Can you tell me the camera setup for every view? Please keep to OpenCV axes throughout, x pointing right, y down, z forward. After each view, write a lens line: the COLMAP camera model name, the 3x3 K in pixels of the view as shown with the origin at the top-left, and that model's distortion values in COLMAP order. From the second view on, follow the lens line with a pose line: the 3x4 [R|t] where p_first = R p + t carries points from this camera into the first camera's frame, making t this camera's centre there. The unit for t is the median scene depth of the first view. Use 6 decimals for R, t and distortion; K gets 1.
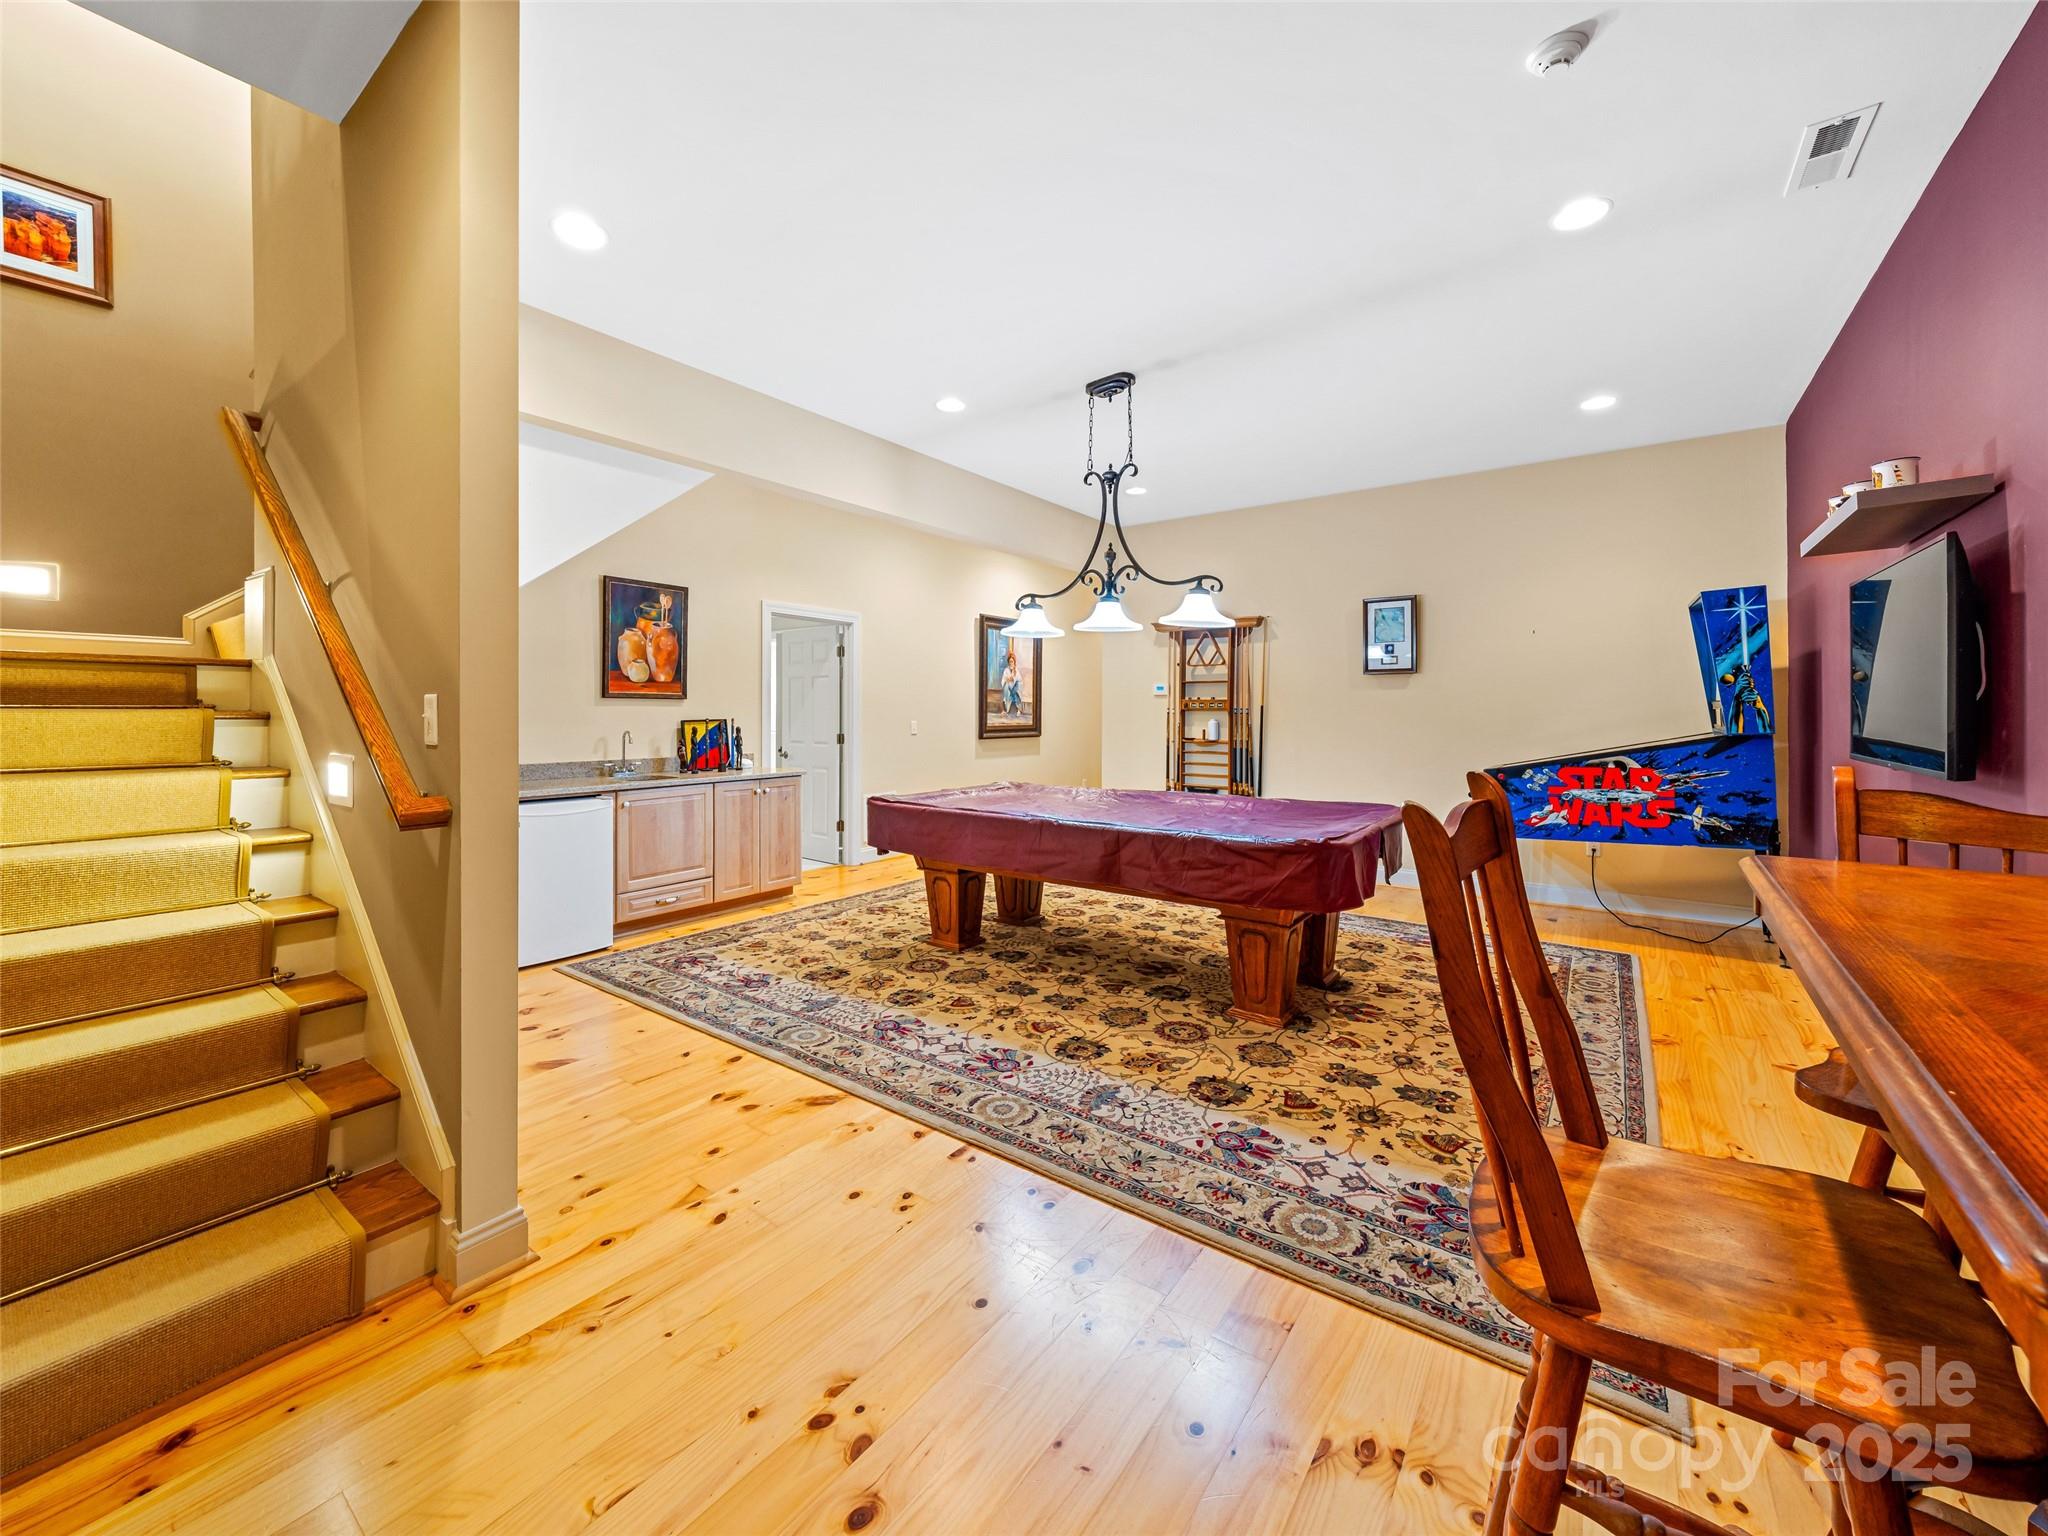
lens RADIAL K [[803.4, 0, 1013.0], [0, 803.4, 712.9], [0, 0, 1]] dist [-0.004139, 0.000075]
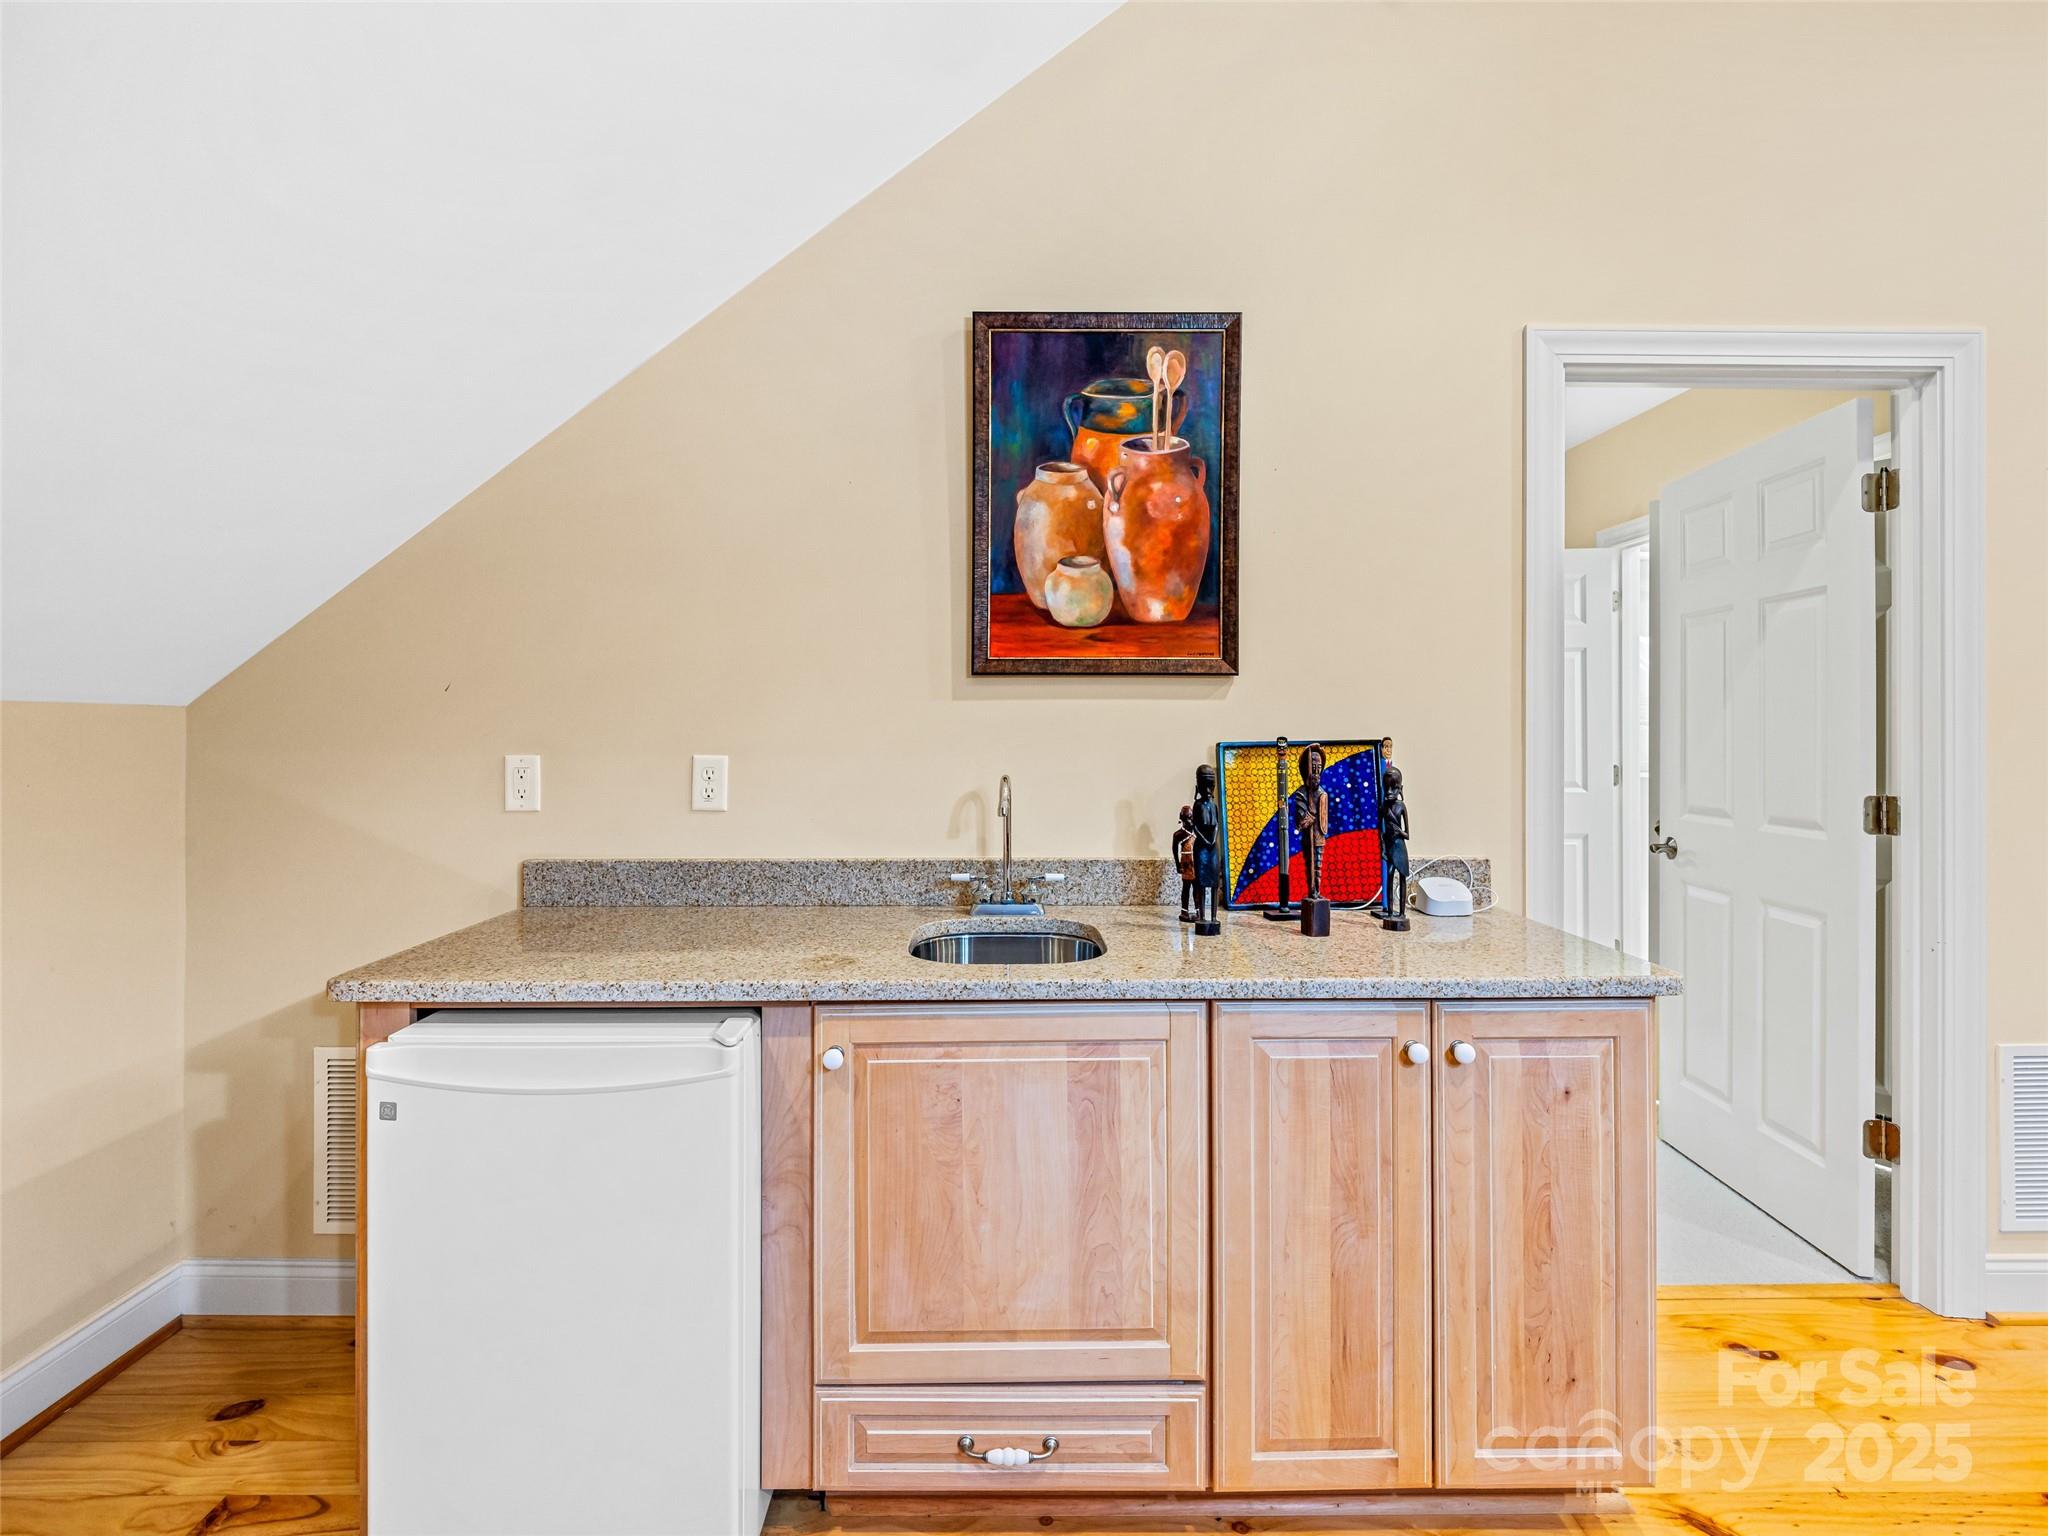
lens RADIAL K [[997.8, 0, 1029.6], [0, 997.8, 728.8], [0, 0, 1]] dist [0.009480, -0.003589]
pose [[0.604758, -0.002769, -0.796404, -0.173393], [0.002634, 0.999995, -0.001478, 0.004695], [0.796405, -0.001204, 0.604763, 0.824372]]
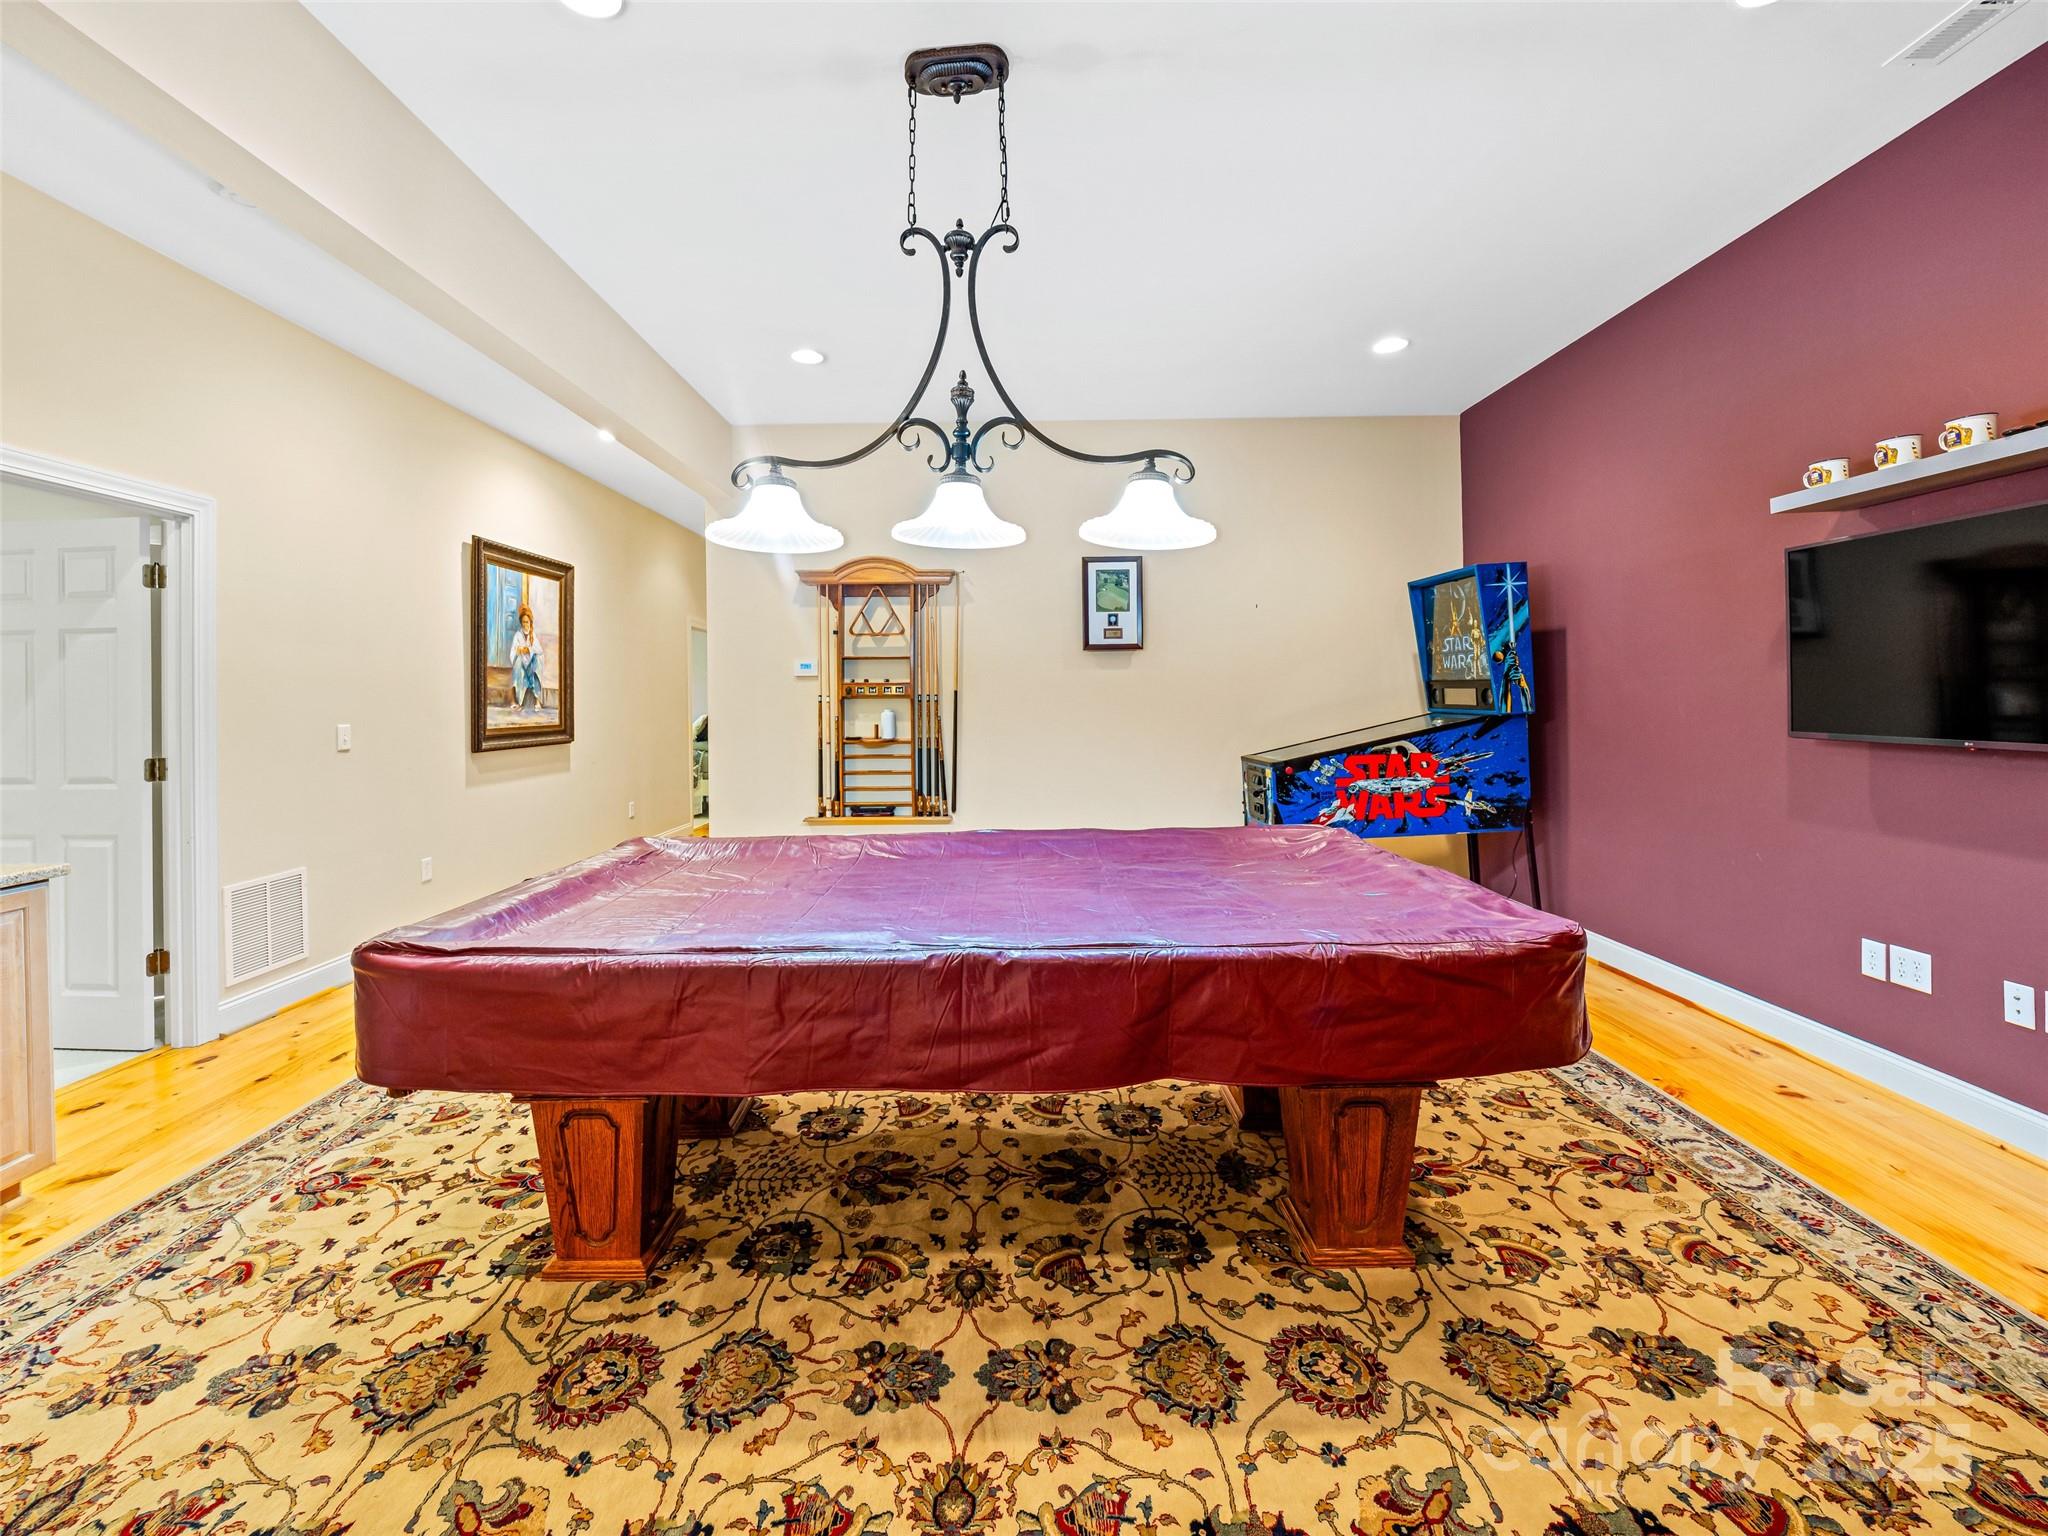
lens RADIAL K [[839.2, 0, 1019.6], [0, 839.2, 694.3], [0, 0, 1]] dist [-0.011659, -0.000729]
pose [[0.798410, -0.008845, 0.602049, -0.154995], [0.014785, 0.999879, -0.004917, -0.000541], [-0.601933, 0.012827, 0.798444, 0.488369]]
